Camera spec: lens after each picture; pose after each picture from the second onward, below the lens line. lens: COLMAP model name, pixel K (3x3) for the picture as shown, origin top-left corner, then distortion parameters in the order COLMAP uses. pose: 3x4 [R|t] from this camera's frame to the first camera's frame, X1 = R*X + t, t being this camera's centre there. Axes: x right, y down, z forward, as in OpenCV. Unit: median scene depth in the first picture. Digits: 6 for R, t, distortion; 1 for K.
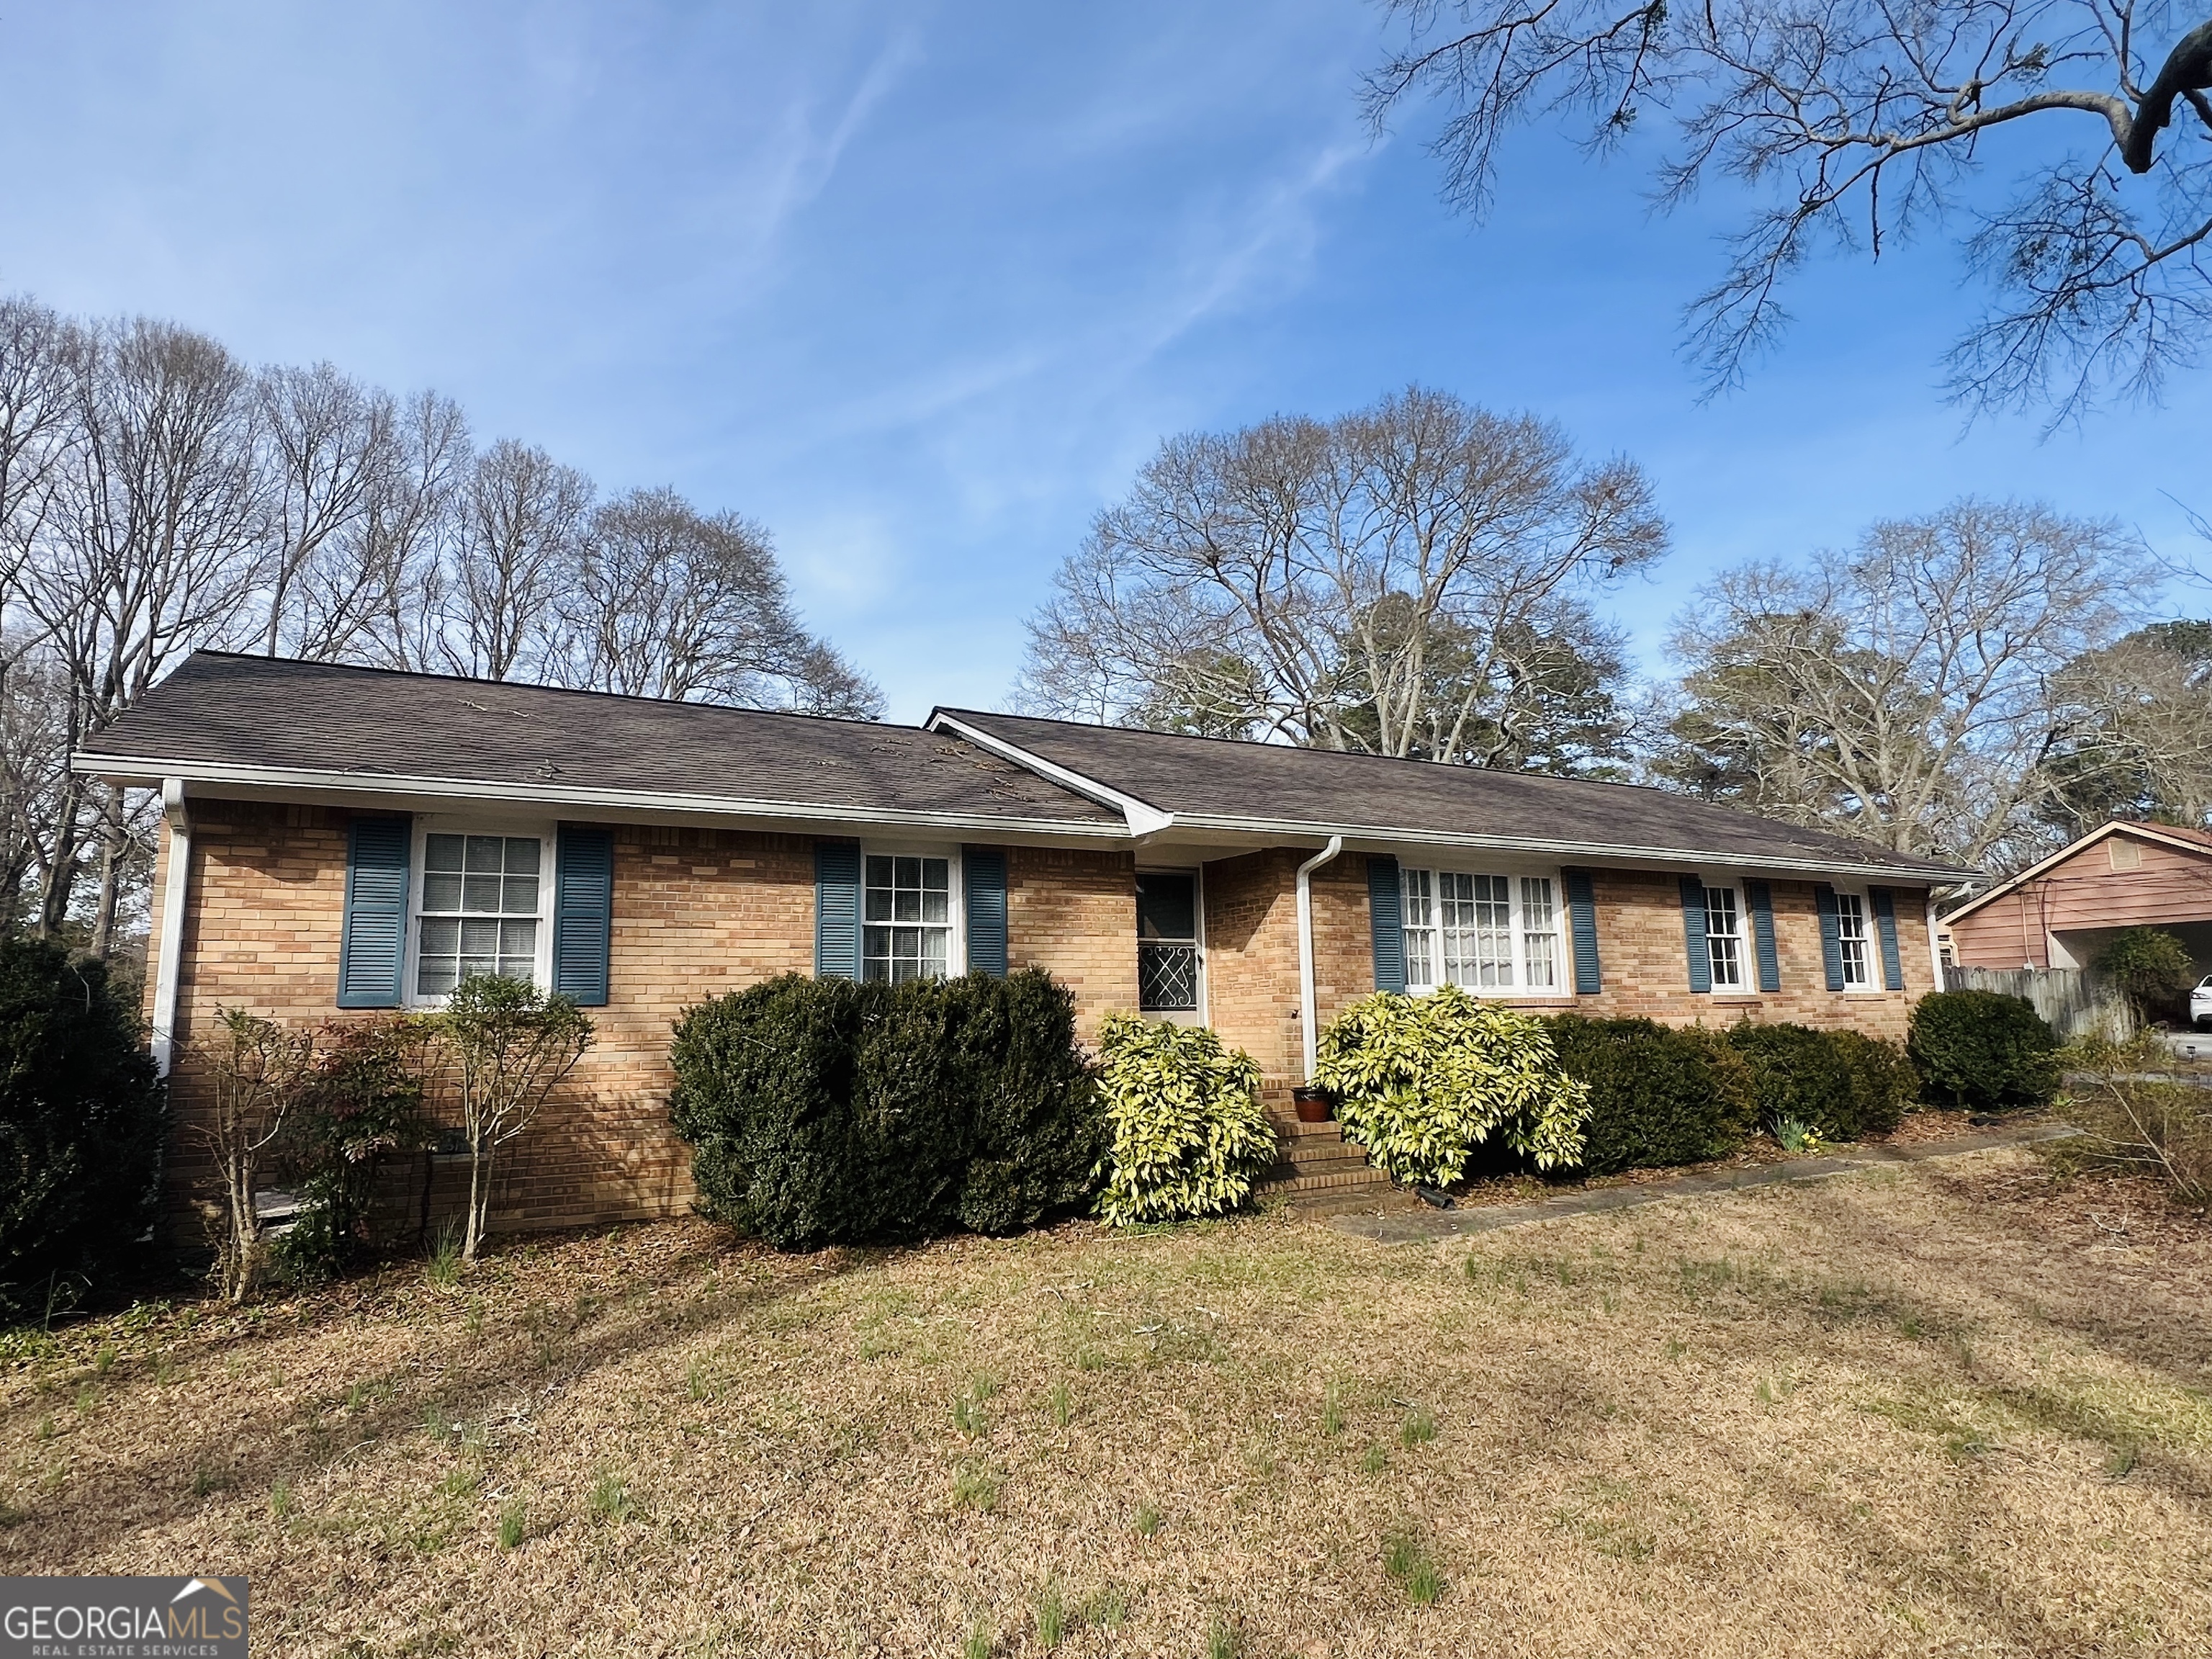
lens RADIAL K [[1238.5, 0, 1106.1], [0, 1238.5, 829.3], [0, 0, 1]] dist [0.002521, -0.002590]
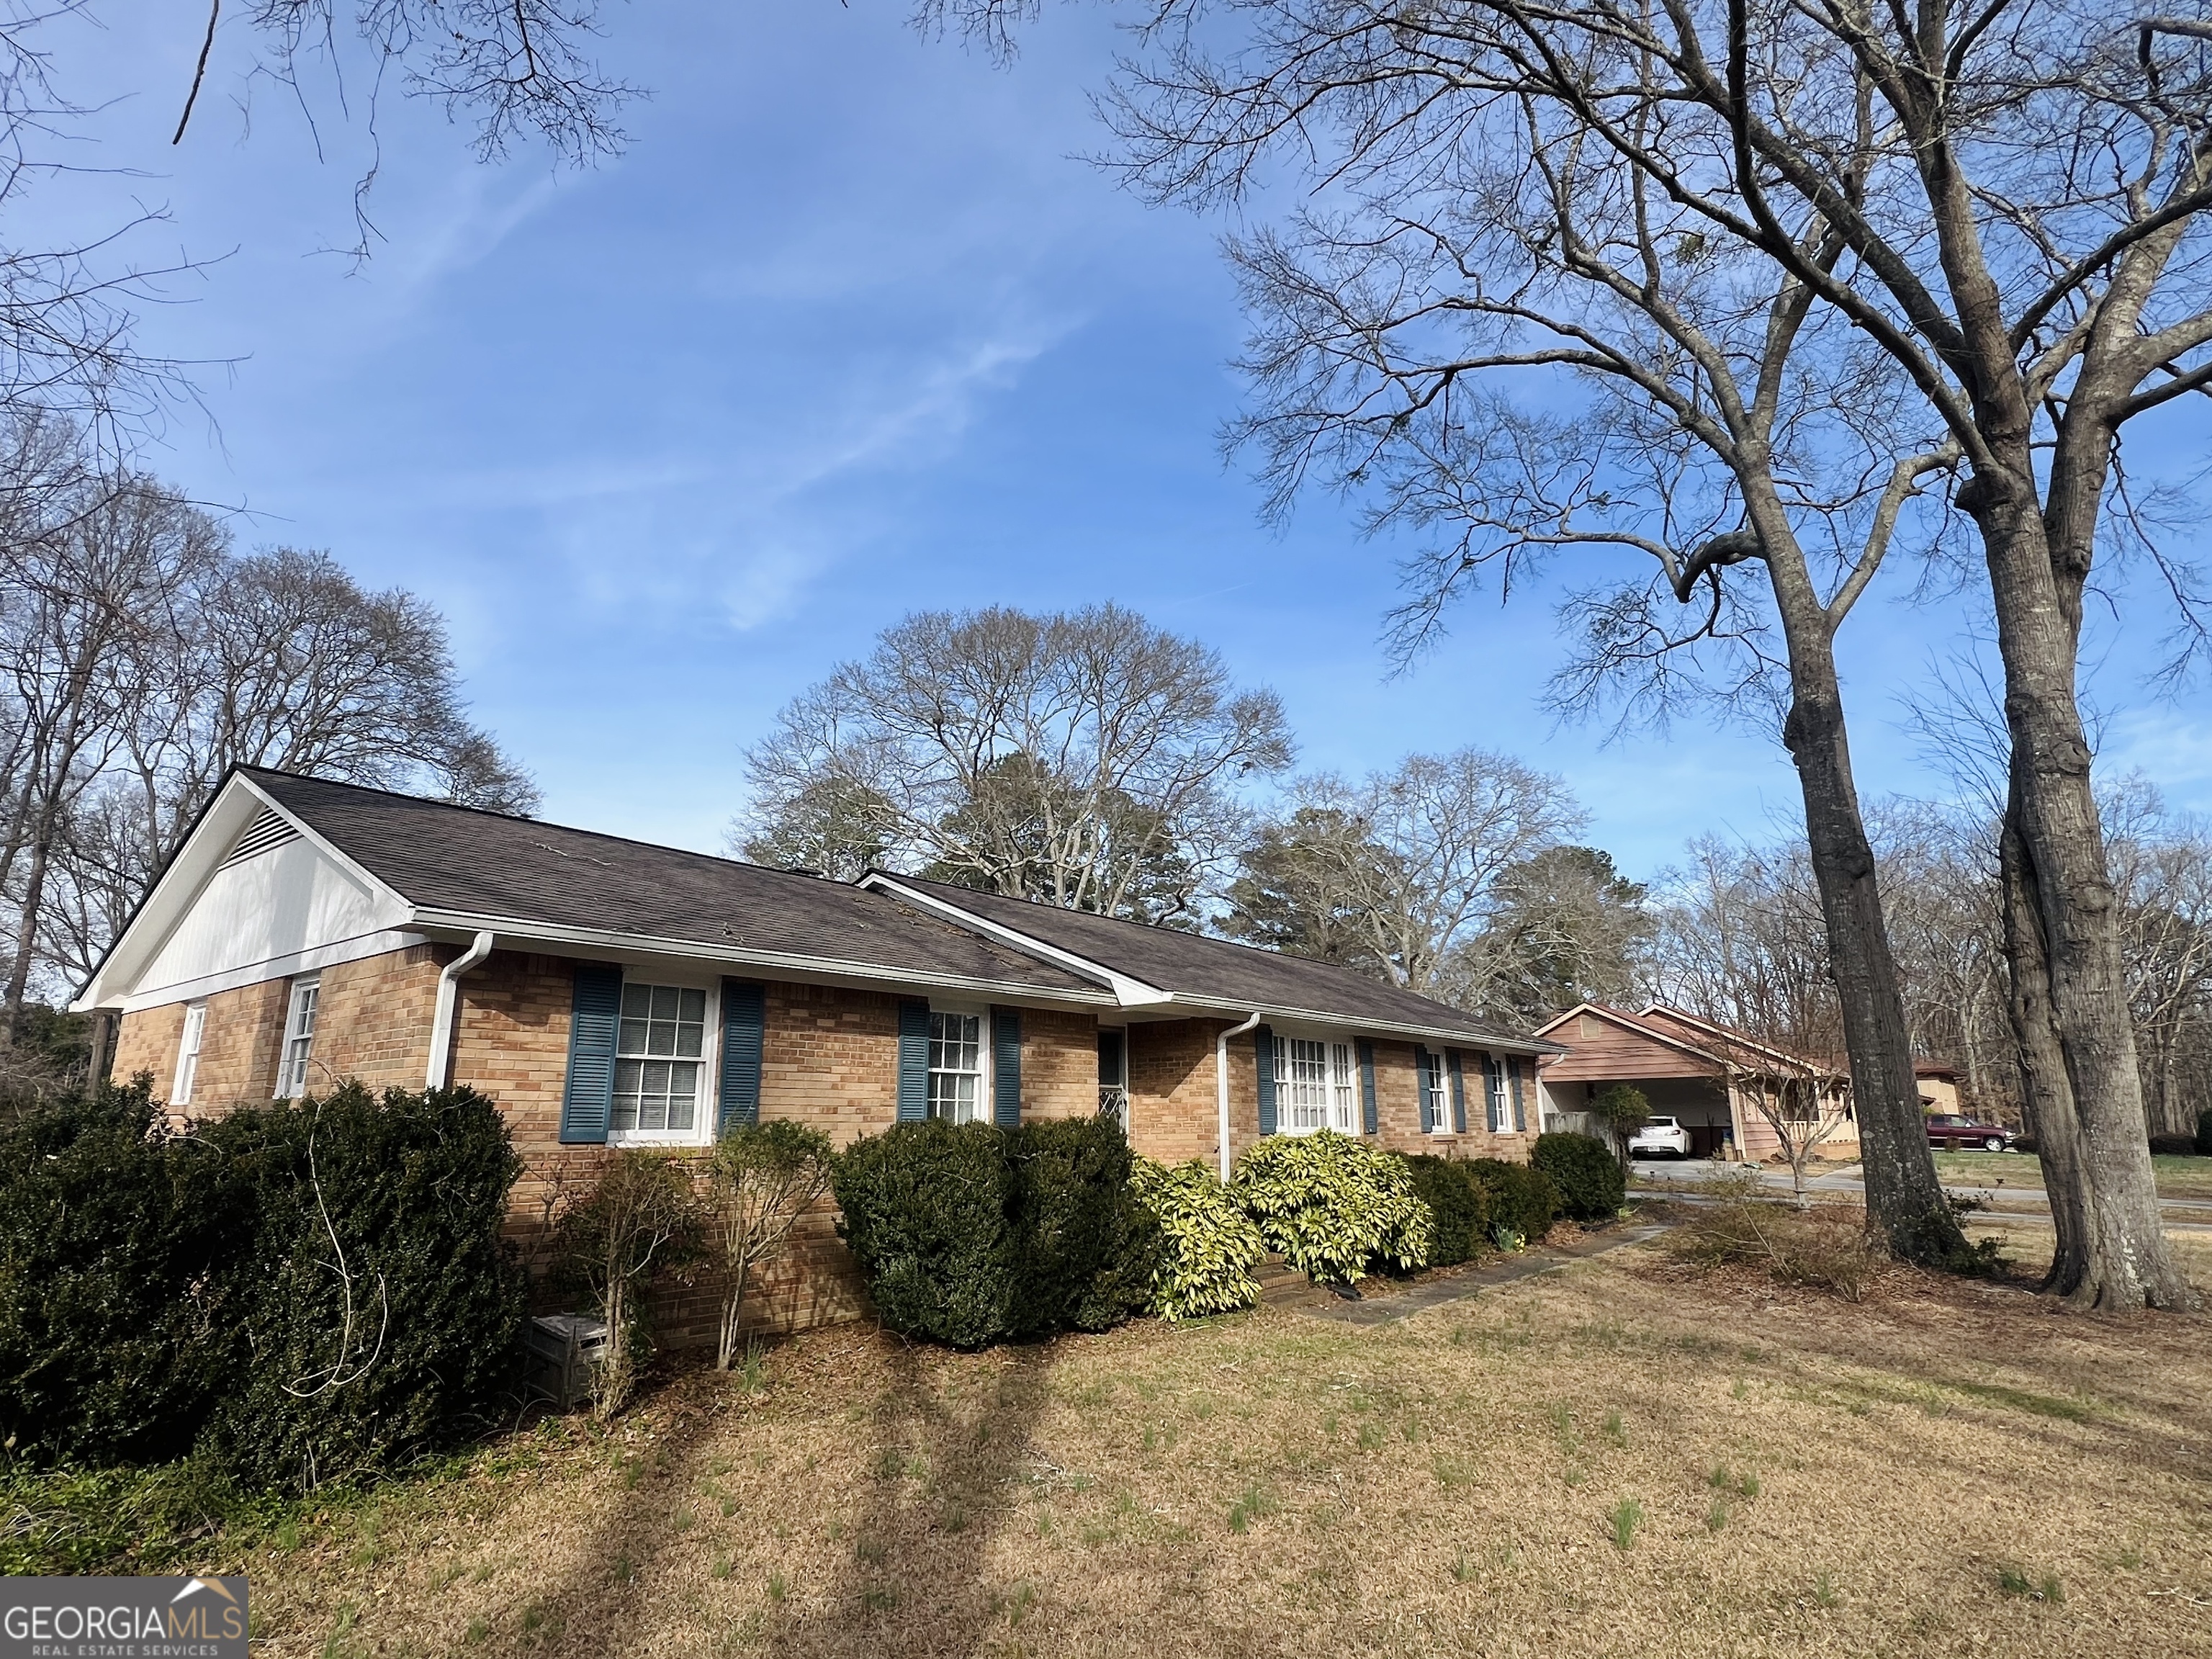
lens RADIAL K [[1171.8, 0, 1105.5], [0, 1171.8, 829.7], [0, 0, 1]] dist [0.003848, -0.000314]
pose [[0.931873, 0.105155, 0.347210, -0.429278], [-0.069956, 0.991193, -0.112435, -0.036843], [-0.355975, 0.080486, 0.931023, -0.125496]]
